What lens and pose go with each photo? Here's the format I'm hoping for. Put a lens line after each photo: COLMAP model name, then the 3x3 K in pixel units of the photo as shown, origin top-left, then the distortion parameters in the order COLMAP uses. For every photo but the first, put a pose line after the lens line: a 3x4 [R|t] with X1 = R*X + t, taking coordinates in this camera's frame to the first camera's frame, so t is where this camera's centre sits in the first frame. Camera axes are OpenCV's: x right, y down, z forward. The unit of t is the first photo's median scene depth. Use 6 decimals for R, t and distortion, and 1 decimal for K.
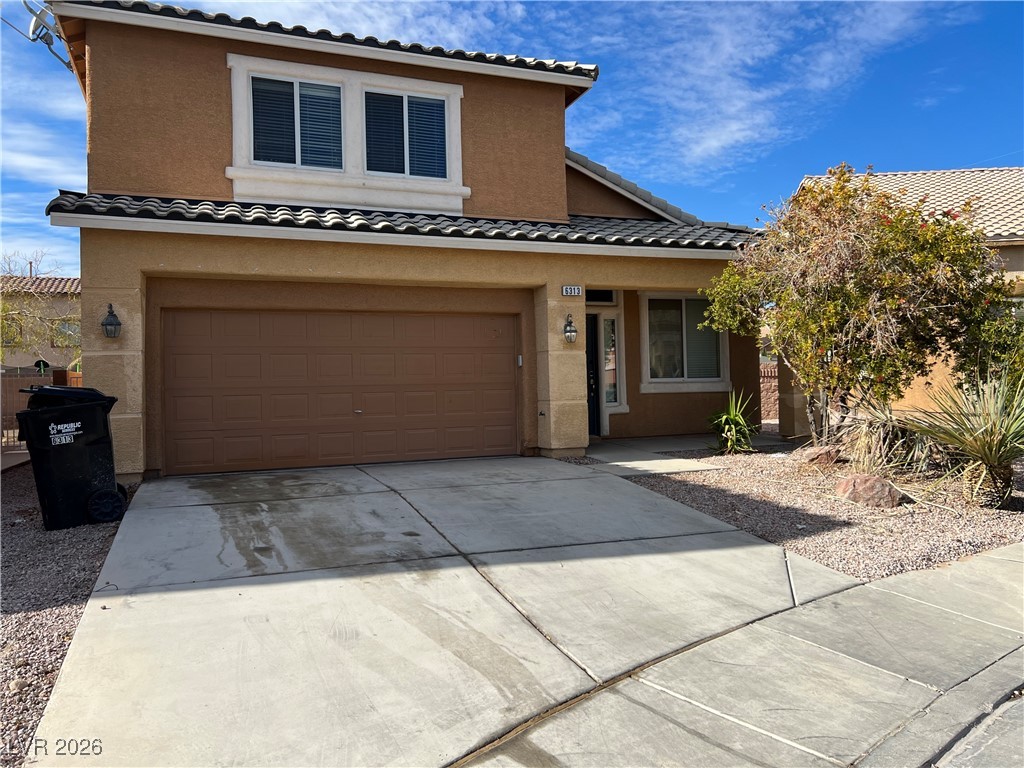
lens RADIAL K [[773.9, 0, 515.2], [0, 773.9, 377.9], [0, 0, 1]] dist [0.040821, -0.003835]
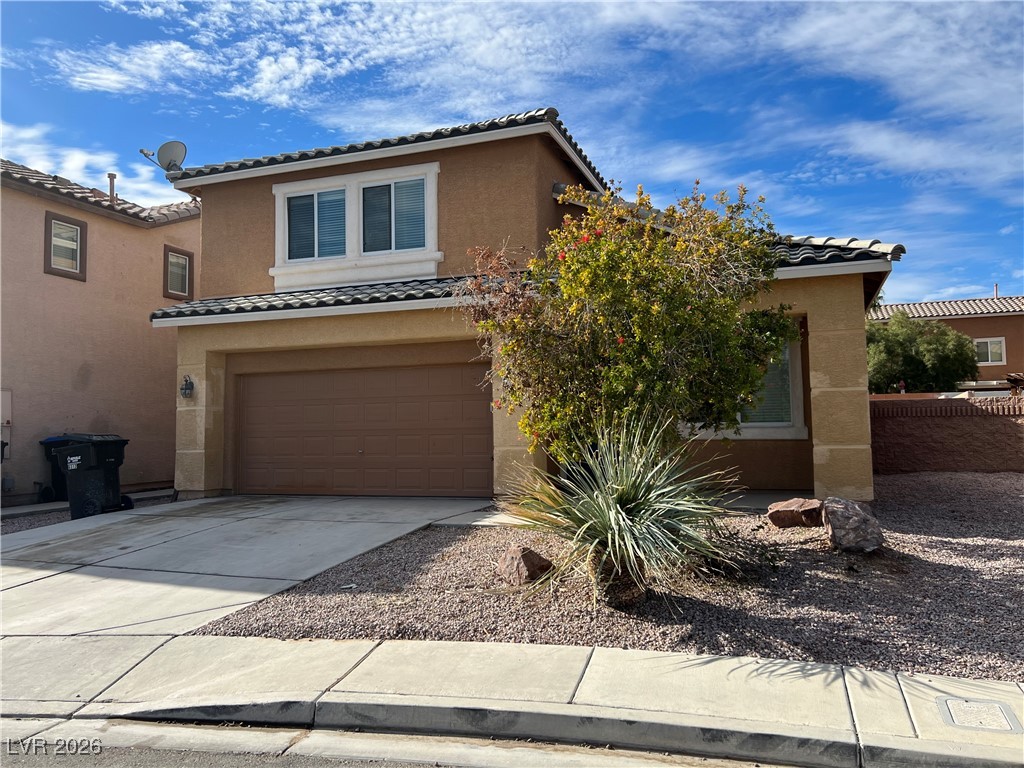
lens RADIAL K [[773.9, 0, 515.4], [0, 773.9, 387.9], [0, 0, 1]] dist [0.040821, -0.003835]
pose [[0.752007, -0.025267, -0.658670, 0.784839], [0.008678, 0.999558, -0.028437, -0.019581], [0.659098, 0.015669, 0.751894, 0.254085]]
